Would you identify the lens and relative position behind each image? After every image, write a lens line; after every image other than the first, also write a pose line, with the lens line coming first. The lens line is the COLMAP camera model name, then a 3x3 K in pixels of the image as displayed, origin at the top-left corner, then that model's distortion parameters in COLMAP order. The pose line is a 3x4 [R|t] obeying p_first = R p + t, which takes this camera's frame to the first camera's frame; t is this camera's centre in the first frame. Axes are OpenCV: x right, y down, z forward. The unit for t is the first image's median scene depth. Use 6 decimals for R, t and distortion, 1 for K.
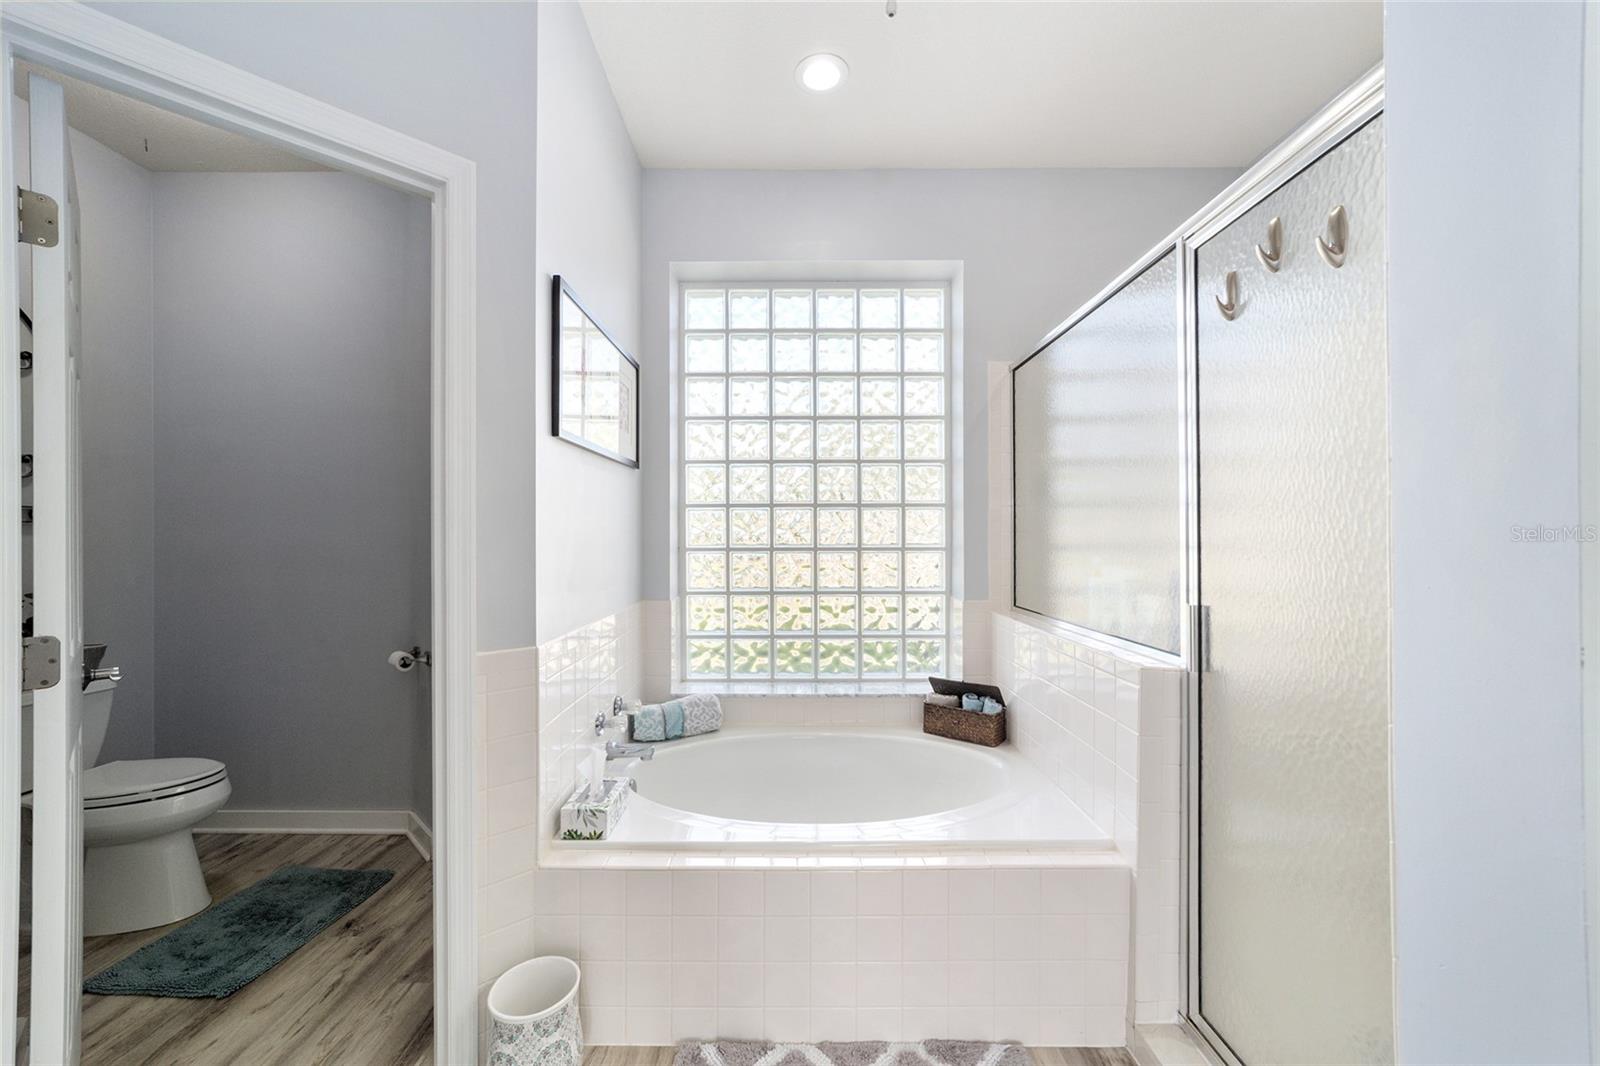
lens RADIAL K [[614.8, 0, 799.4], [0, 614.8, 536.9], [0, 0, 1]] dist [-0.011488, 0.005410]
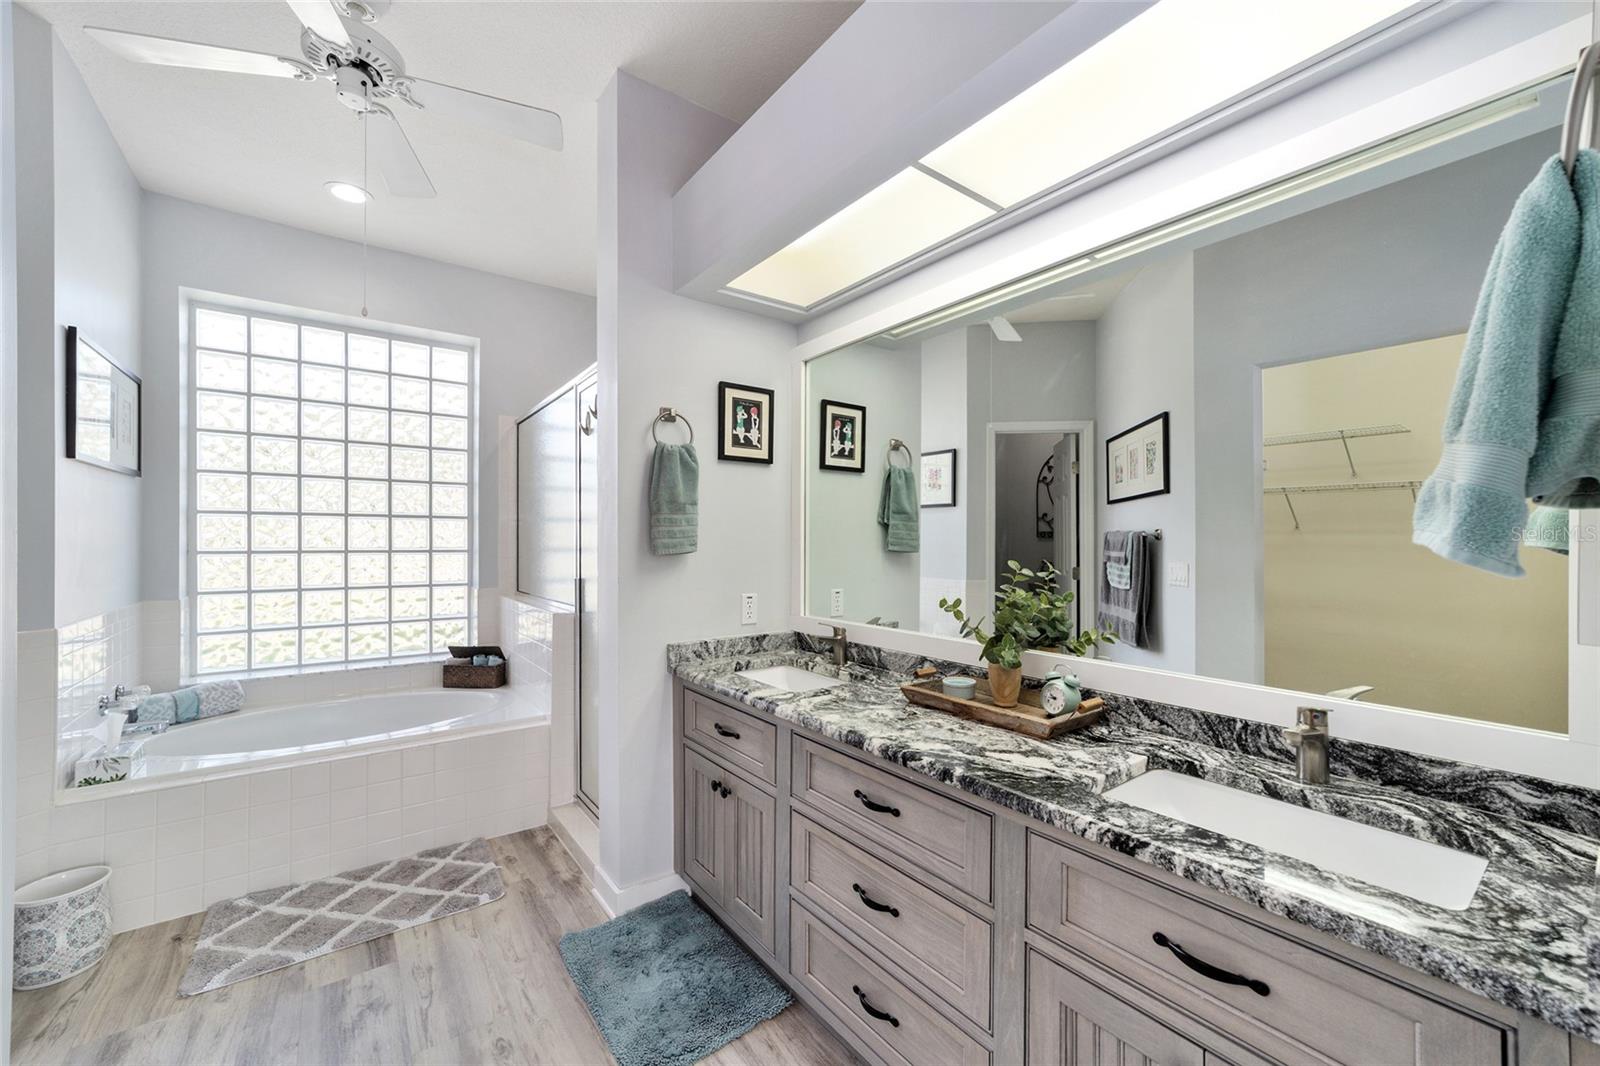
lens RADIAL K [[614.8, 0, 789.0], [0, 614.8, 542.7], [0, 0, 1]] dist [-0.011488, 0.005410]
pose [[0.811262, 0.002796, 0.584677, 0.029702], [-0.003568, 0.999994, 0.000169, -0.000777], [-0.584672, -0.002223, 0.811266, -0.476985]]
